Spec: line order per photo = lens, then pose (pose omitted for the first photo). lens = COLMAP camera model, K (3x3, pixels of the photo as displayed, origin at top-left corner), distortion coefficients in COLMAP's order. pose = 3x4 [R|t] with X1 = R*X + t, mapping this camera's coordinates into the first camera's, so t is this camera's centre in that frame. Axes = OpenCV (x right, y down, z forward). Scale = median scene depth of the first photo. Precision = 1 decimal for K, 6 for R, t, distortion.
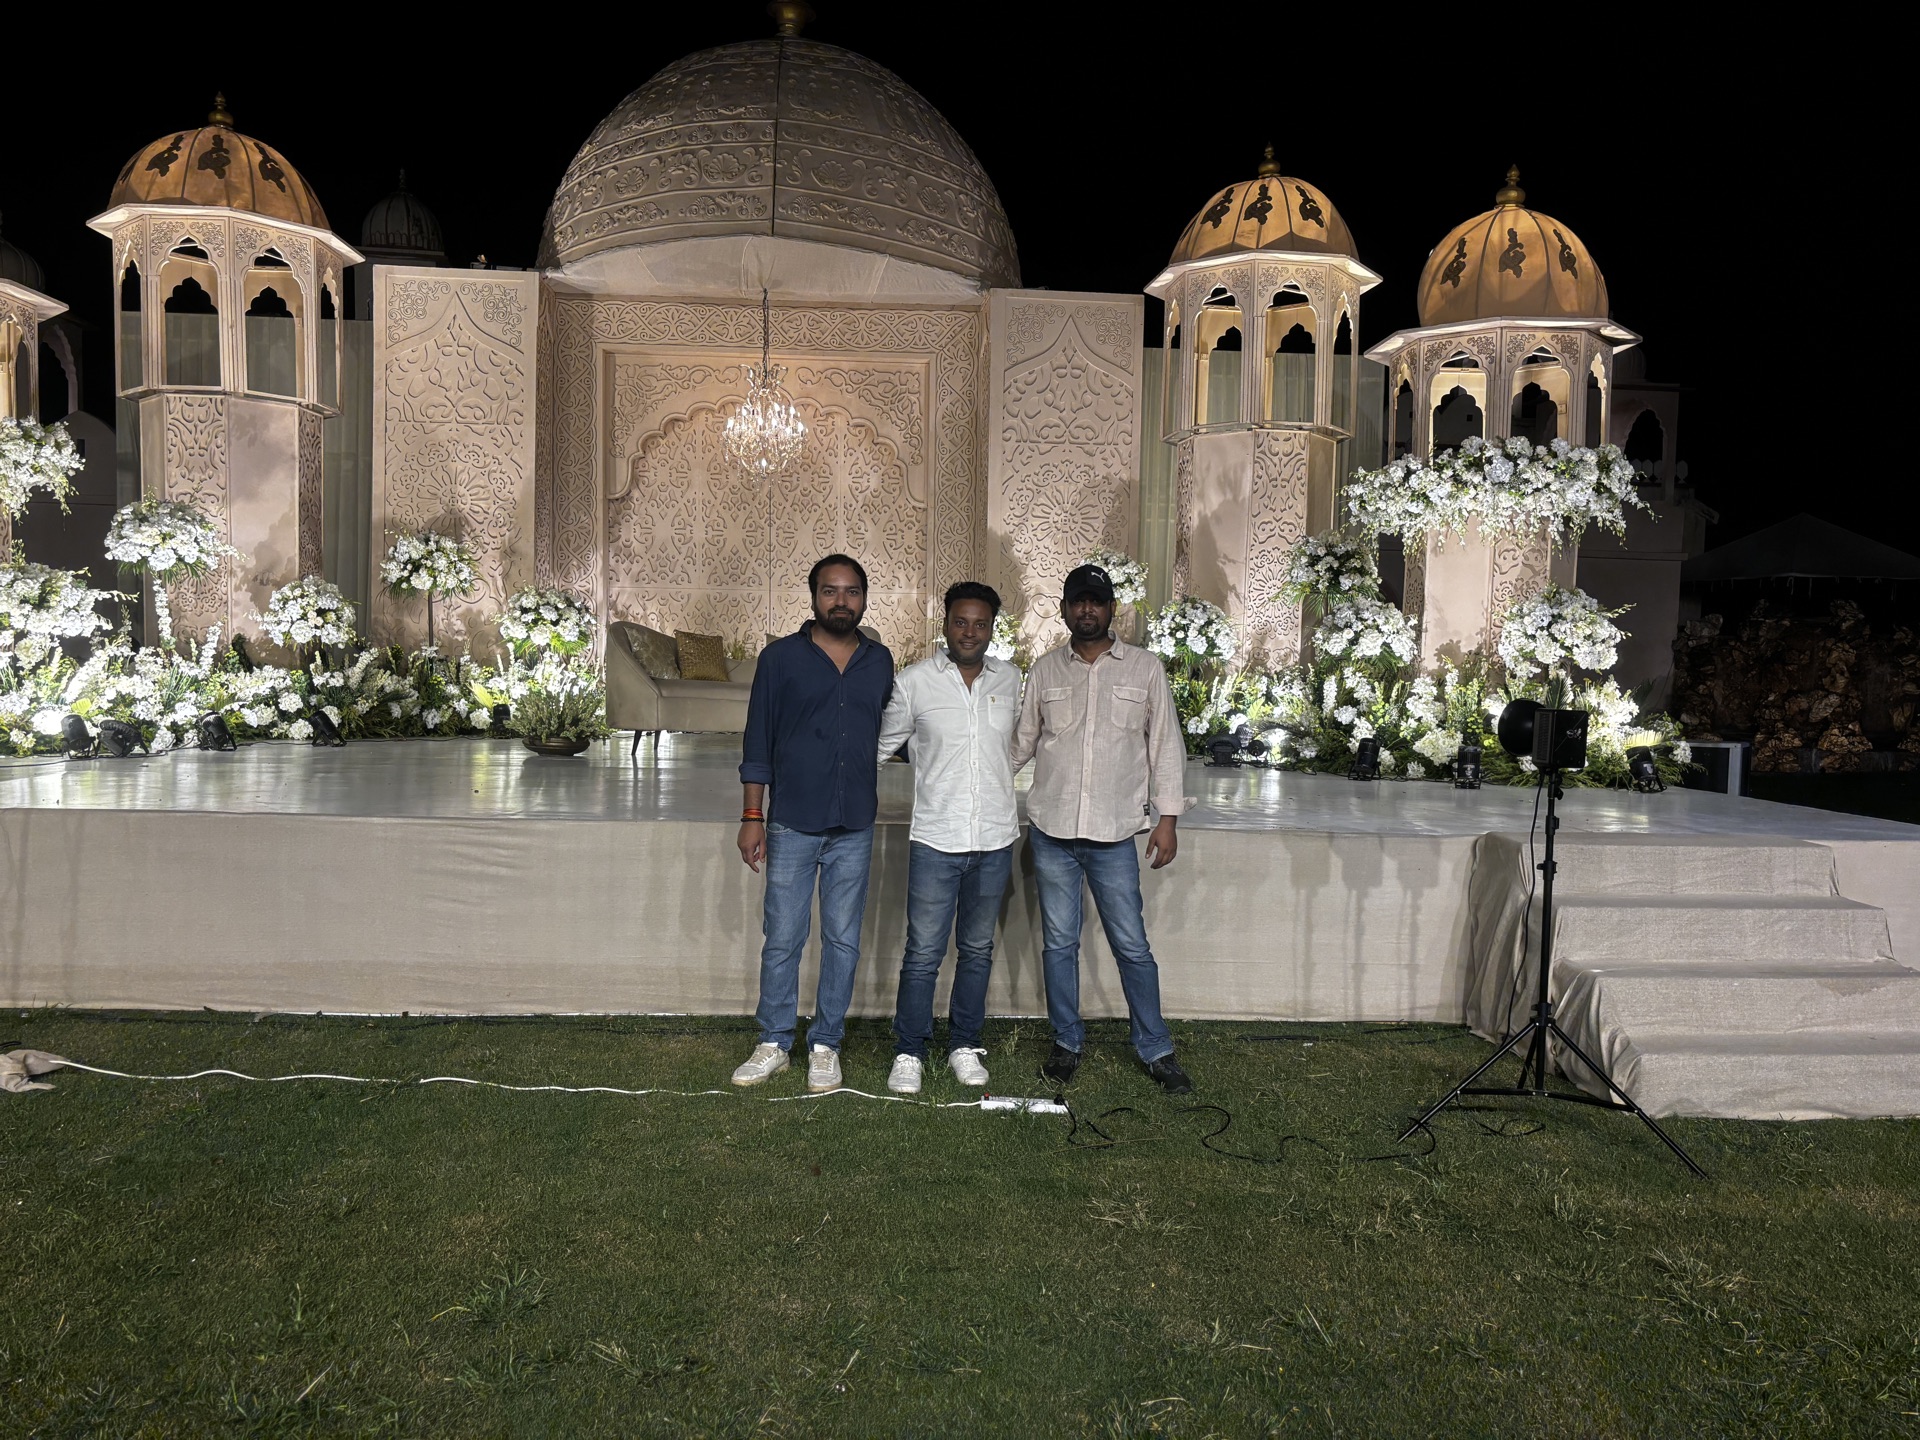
lens RADIAL K [[1457.7, 0, 958.1], [0, 1457.7, 740.0], [0, 0, 1]] dist [0.060425, -0.061065]
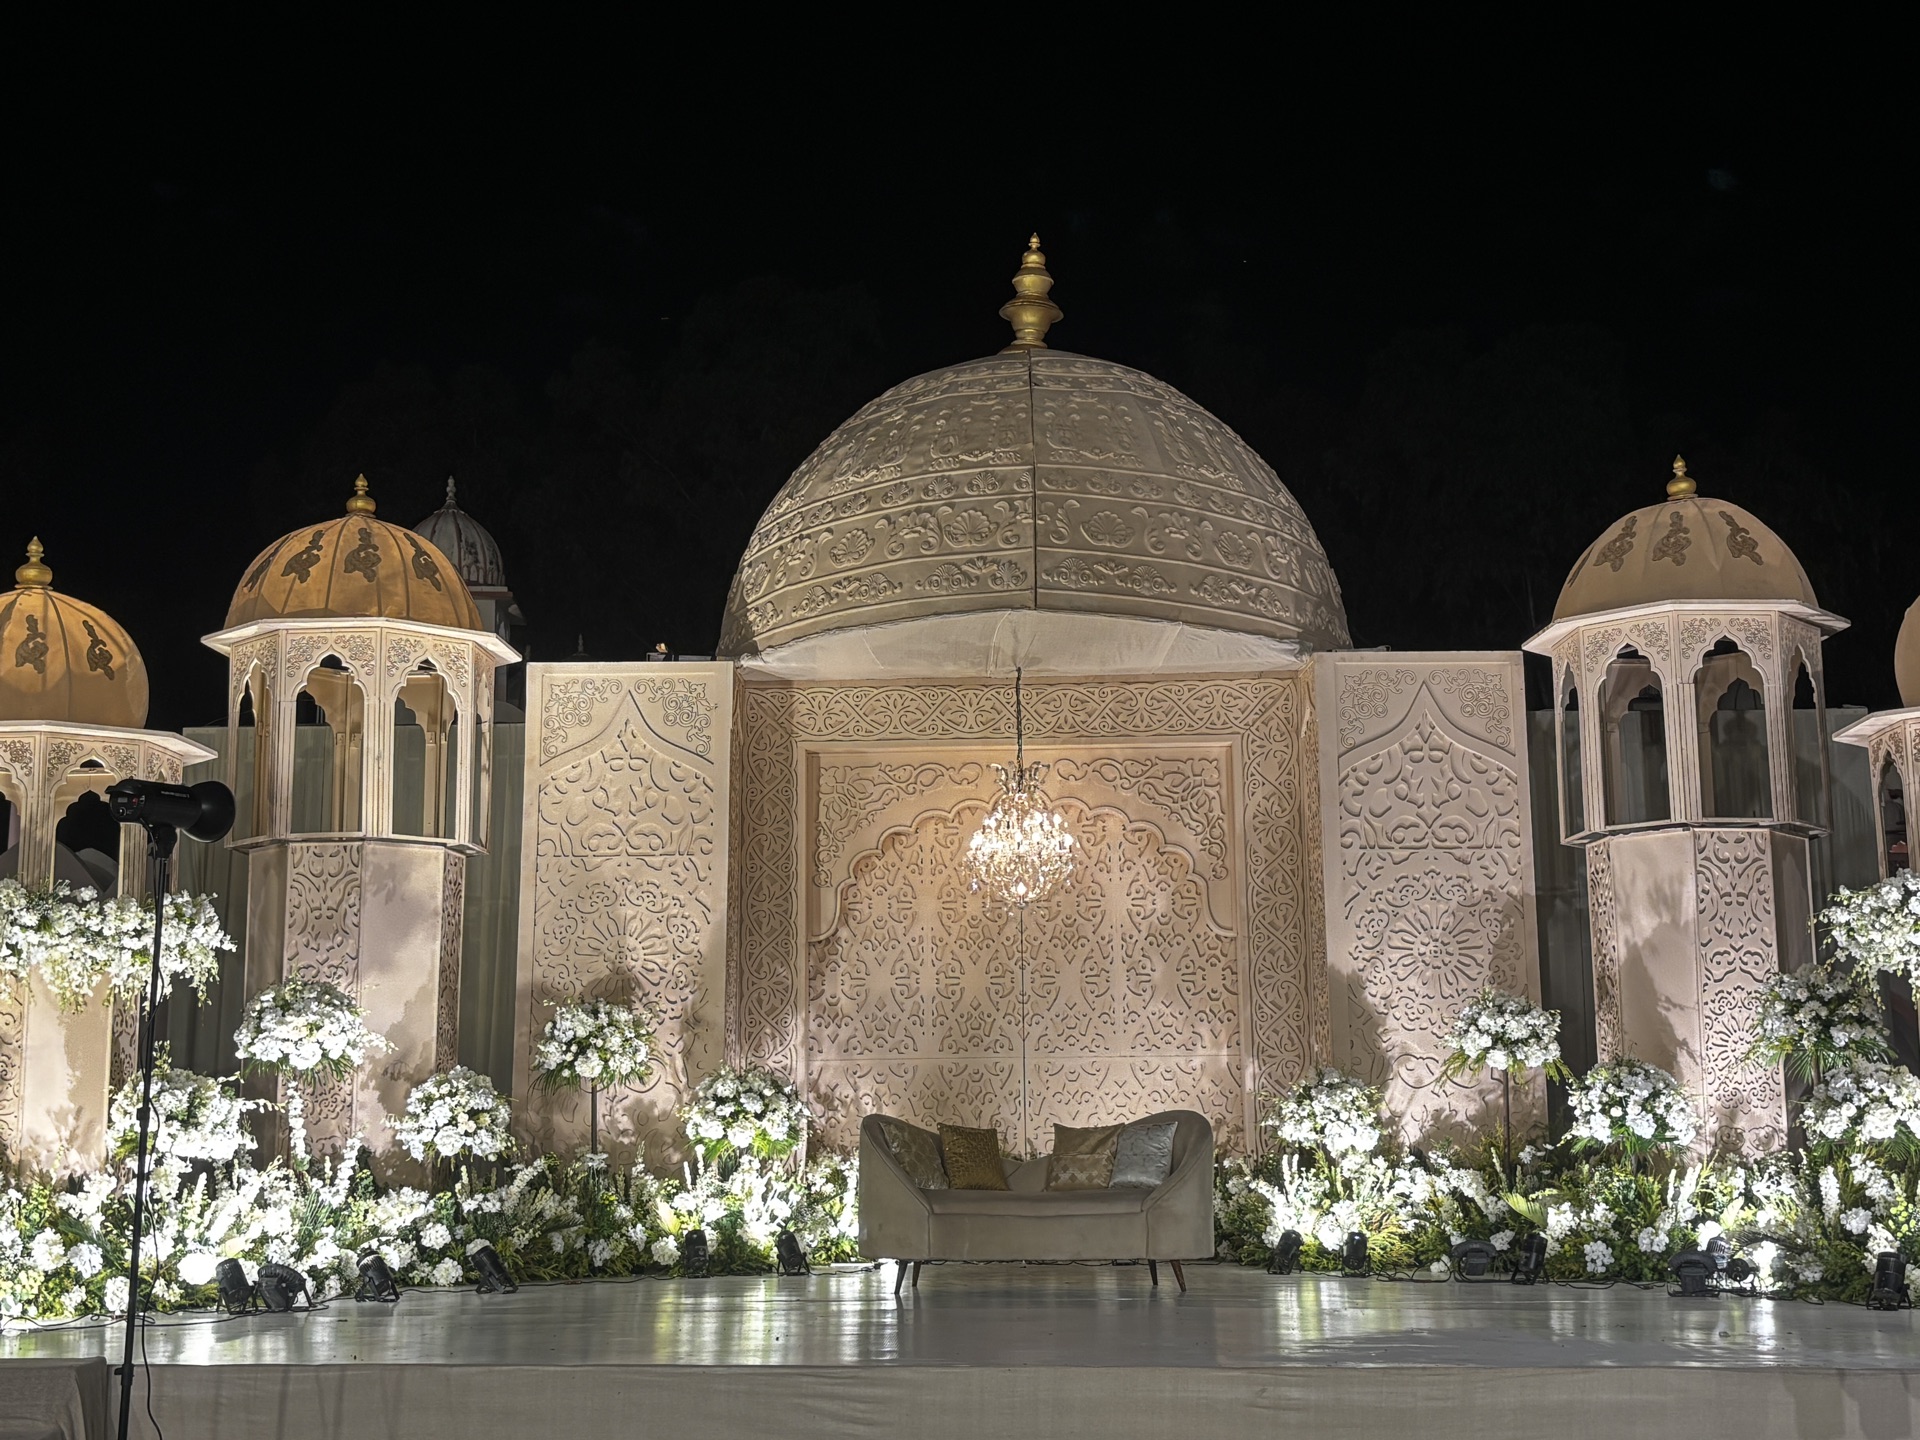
lens RADIAL K [[2404.7, 0, 974.7], [0, 2404.7, 707.9], [0, 0, 1]] dist [0.072294, 0.000000]
pose [[0.995161, -0.043492, -0.088109, -0.048104], [0.022204, 0.973048, -0.229530, 0.002461], [0.095717, 0.226463, 0.969305, -0.236067]]
